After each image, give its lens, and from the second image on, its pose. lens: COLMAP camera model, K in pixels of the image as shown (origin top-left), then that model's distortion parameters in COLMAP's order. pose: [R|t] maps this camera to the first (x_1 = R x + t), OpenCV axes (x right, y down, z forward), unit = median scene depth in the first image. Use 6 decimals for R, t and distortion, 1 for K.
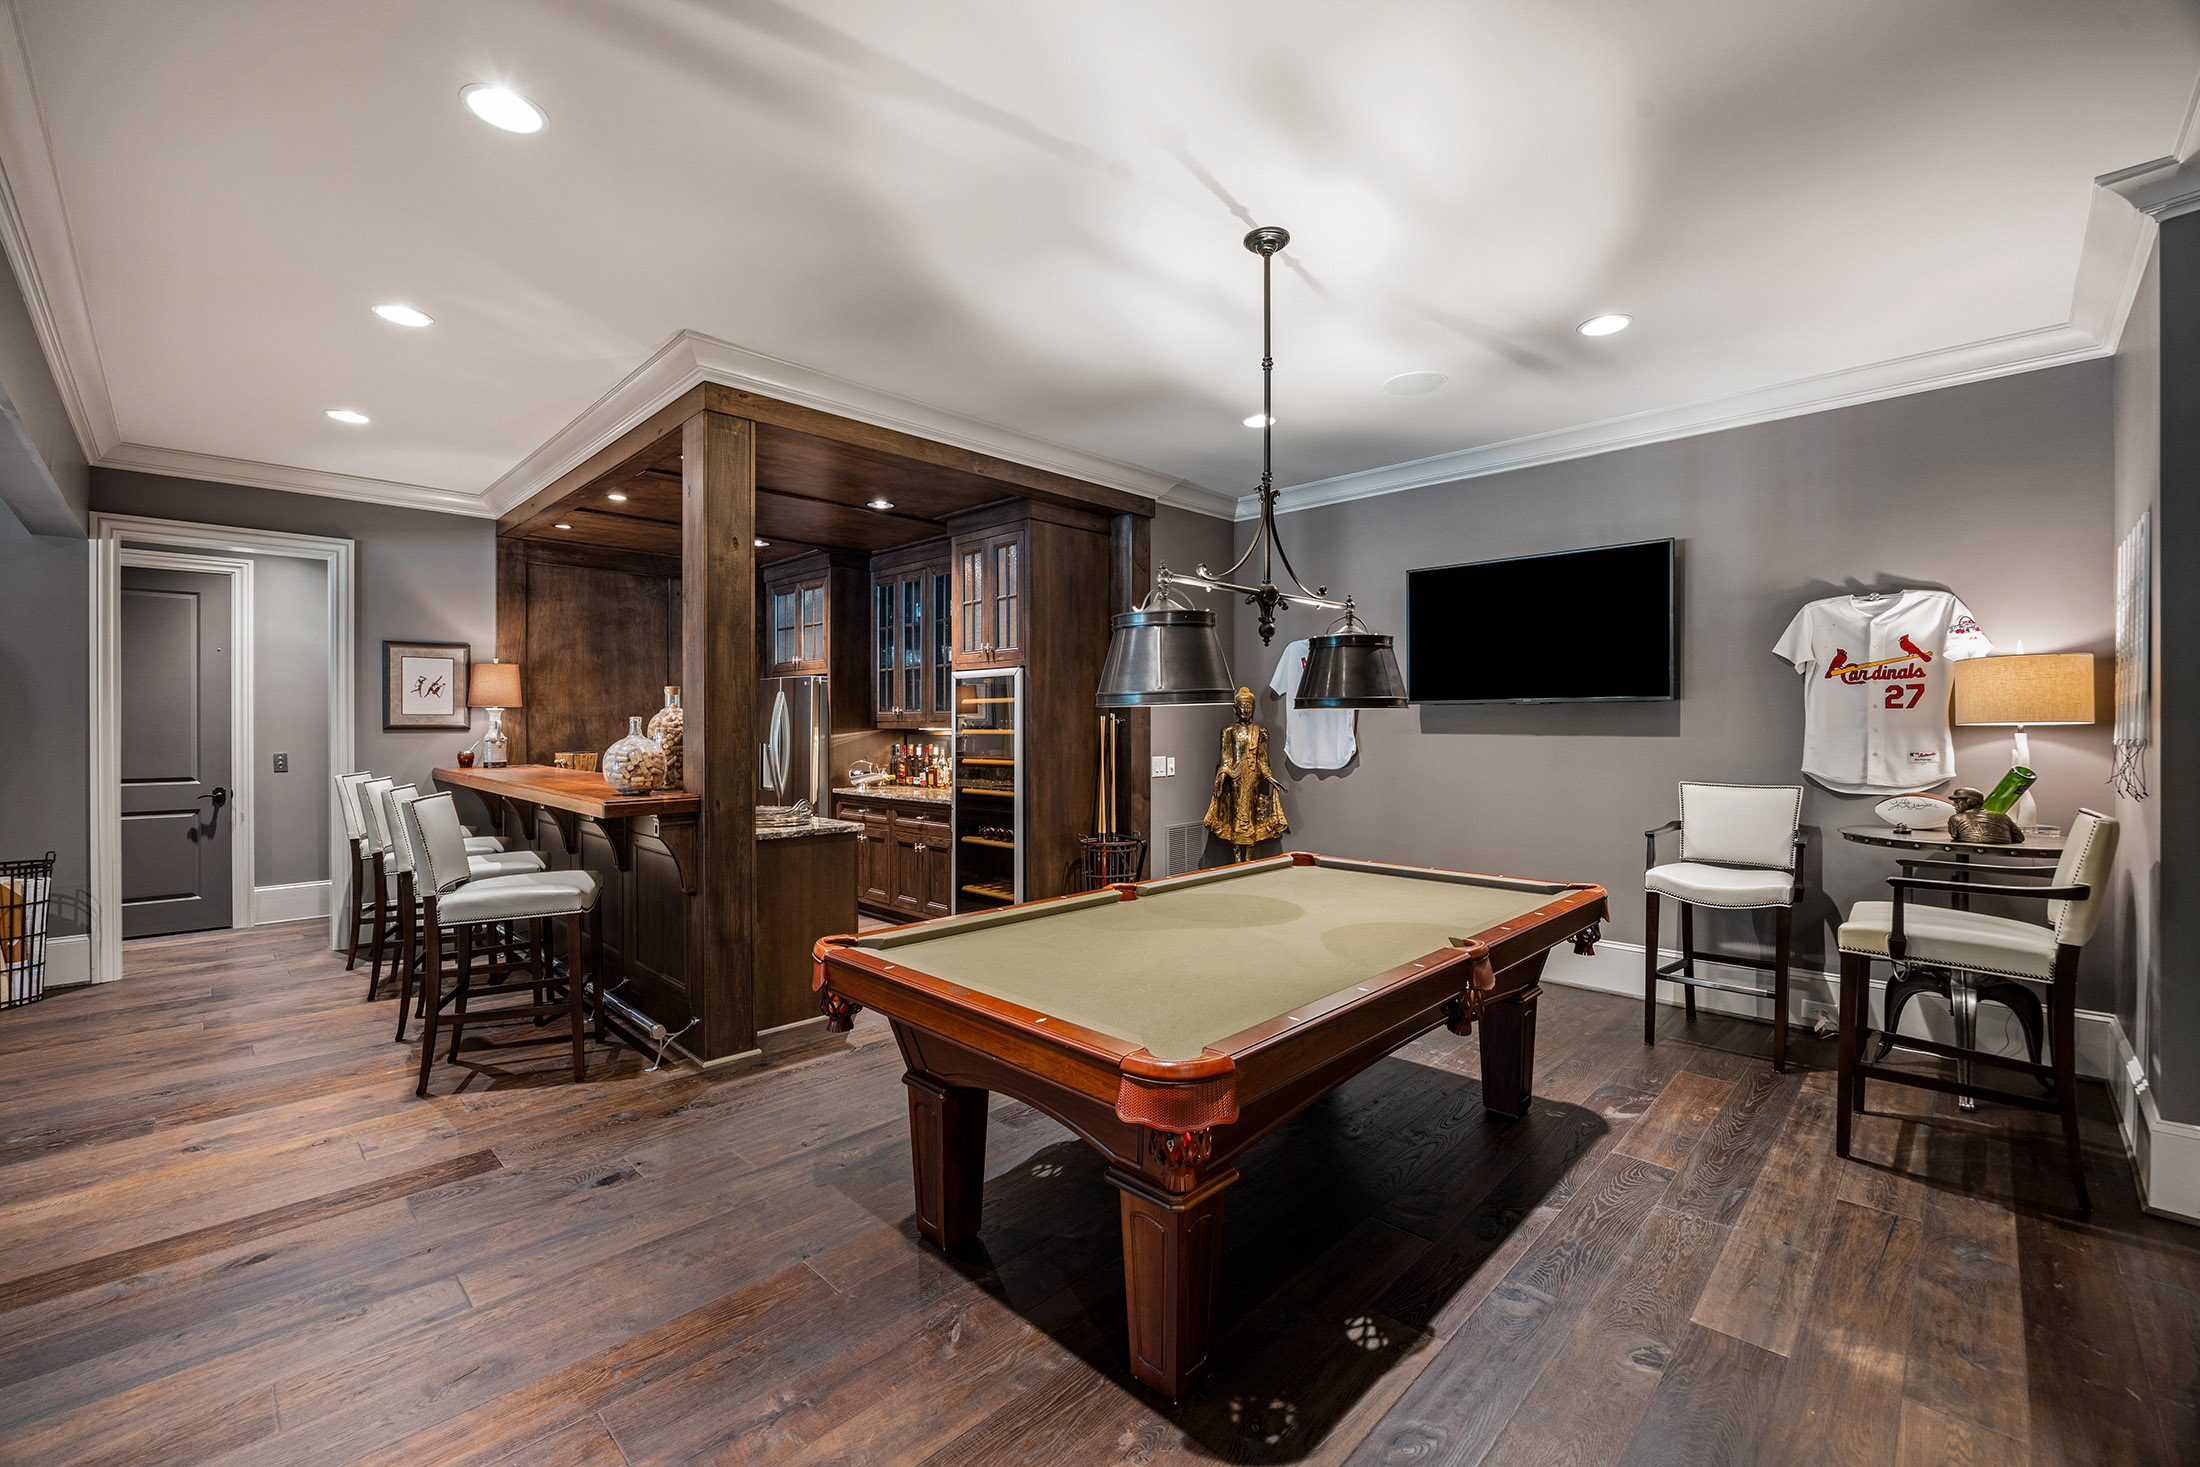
lens RADIAL K [[896.8, 0, 1093.7], [0, 896.8, 735.3], [0, 0, 1]] dist [-0.012258, 0.000078]
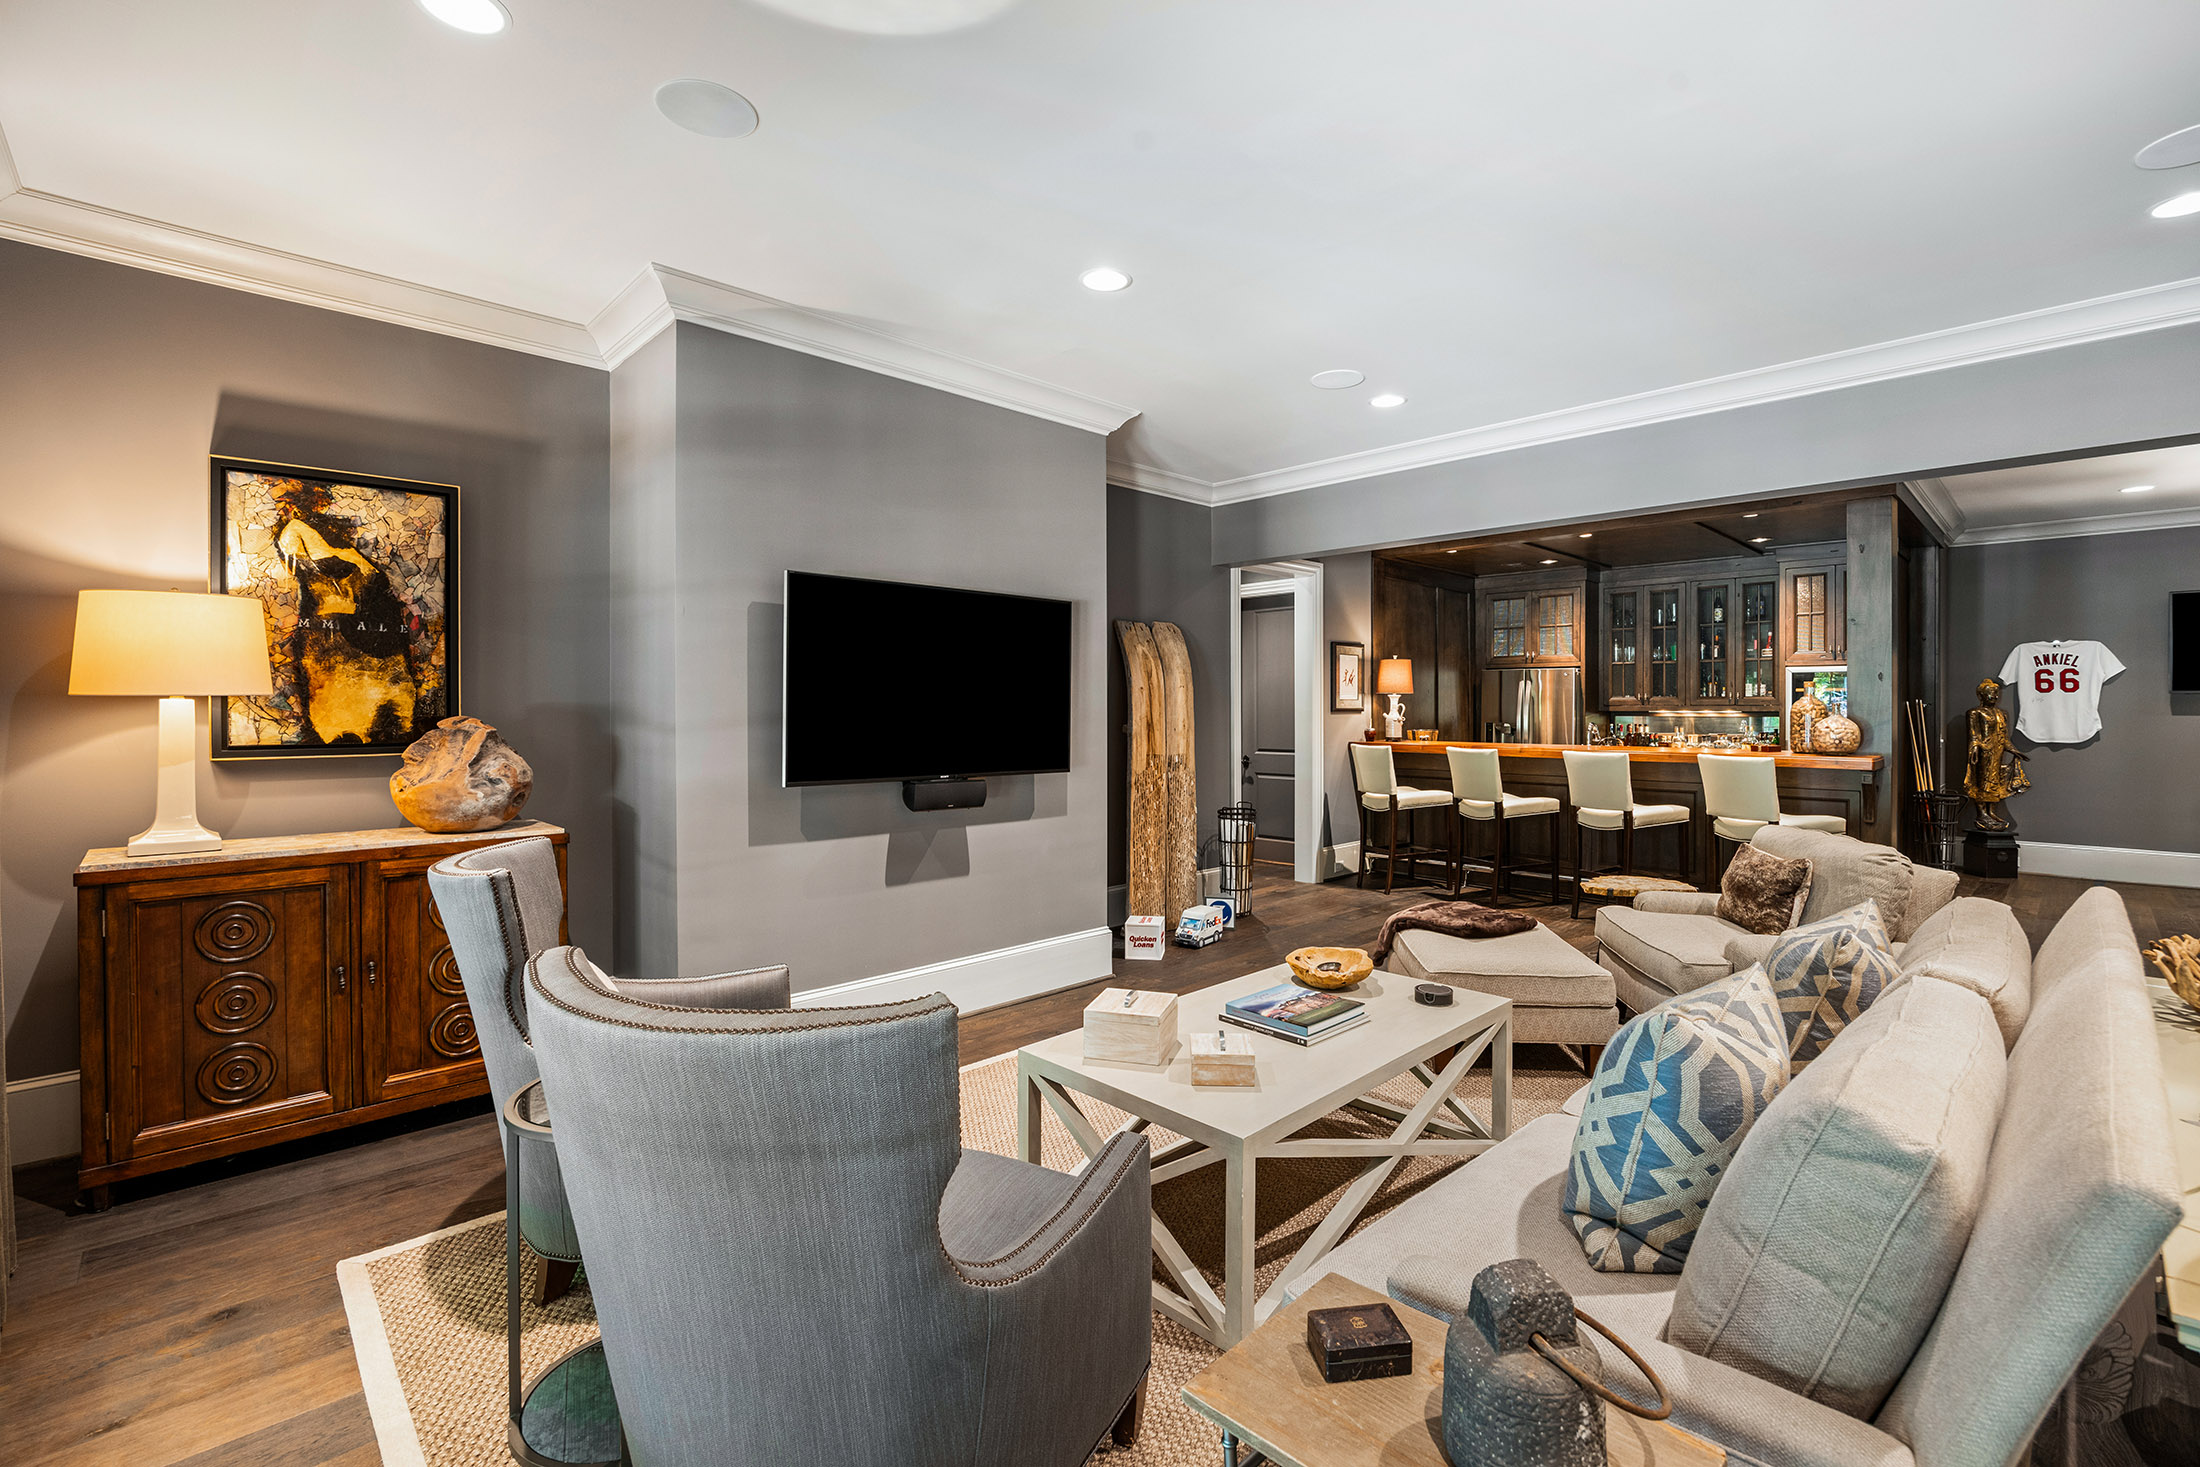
lens RADIAL K [[965.3, 0, 1118.9], [0, 965.3, 712.2], [0, 0, 1]] dist [-0.016542, -0.000087]
pose [[0.999919, 0.000484, -0.012738, -0.955868], [-0.000564, 0.999980, -0.006234, 0.002854], [0.012735, 0.006241, 0.999899, -0.341016]]
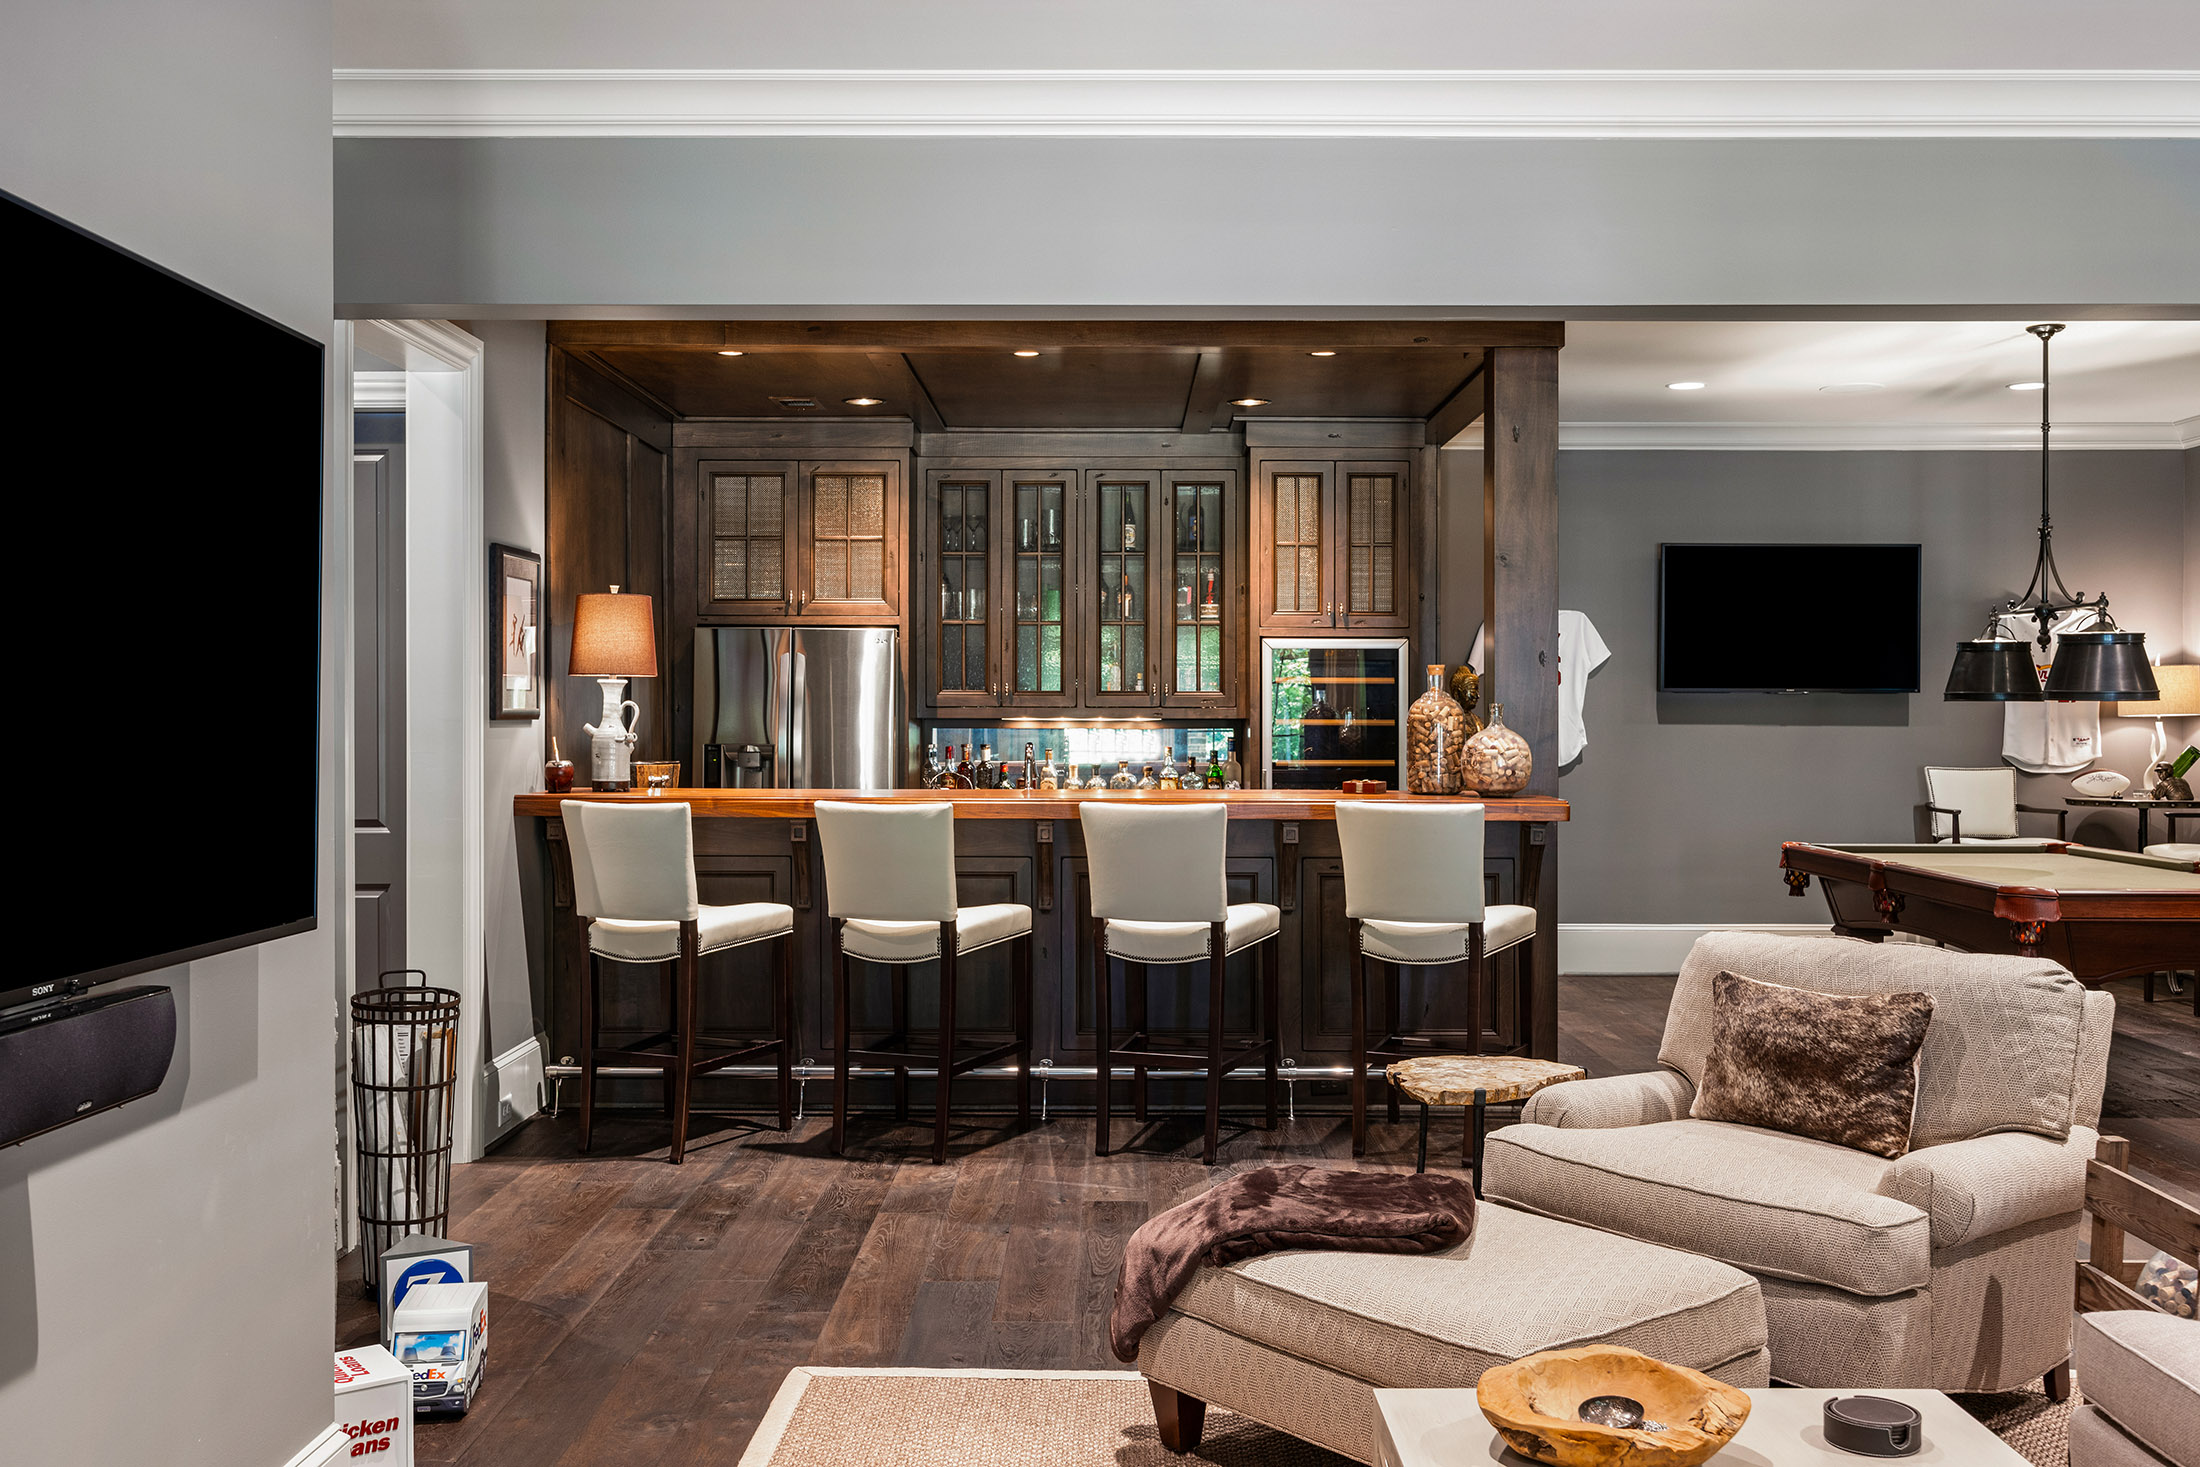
lens RADIAL K [[2048.1, 0, 1087.1], [0, 2048.1, 678.3], [0, 0, 1]] dist [0.007695, 0.000000]
pose [[0.718333, 0.014028, 0.695558, -1.203021], [0.004969, 0.999668, -0.025293, 0.000993], [-0.695682, 0.021625, 0.718025, -0.059054]]
